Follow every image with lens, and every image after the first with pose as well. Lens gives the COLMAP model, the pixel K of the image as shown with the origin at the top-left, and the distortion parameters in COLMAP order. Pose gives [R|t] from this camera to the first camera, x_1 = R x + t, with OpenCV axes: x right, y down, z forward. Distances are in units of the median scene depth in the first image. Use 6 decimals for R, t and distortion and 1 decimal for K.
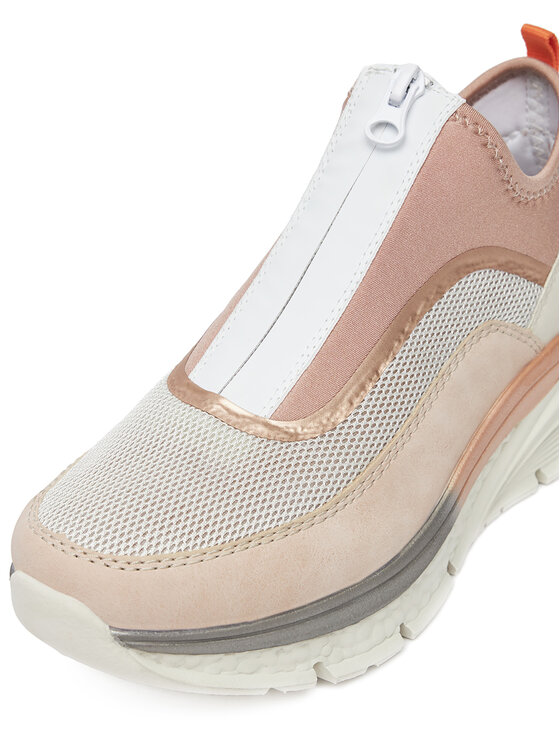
lens RADIAL K [[1224.8, 0, 280.0], [0, 1224.8, 373.0], [0, 0, 1]] dist [-0.027989, 0.046800]
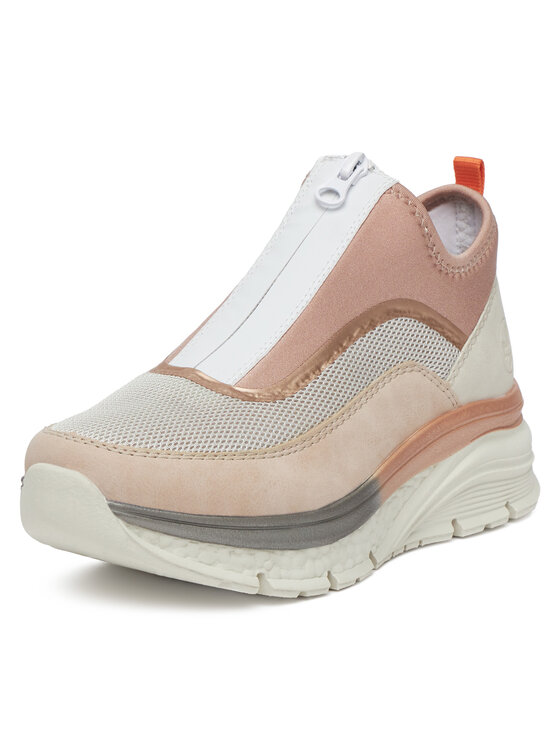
lens RADIAL K [[1504.7, 0, 280.0], [0, 1504.7, 373.0], [0, 0, 1]] dist [0.067663, 0.080826]
pose [[0.996544, 0.068646, 0.046775, -0.030585], [-0.055890, 0.970675, -0.233810, 0.344767], [-0.061453, 0.230388, 0.971157, -0.462895]]
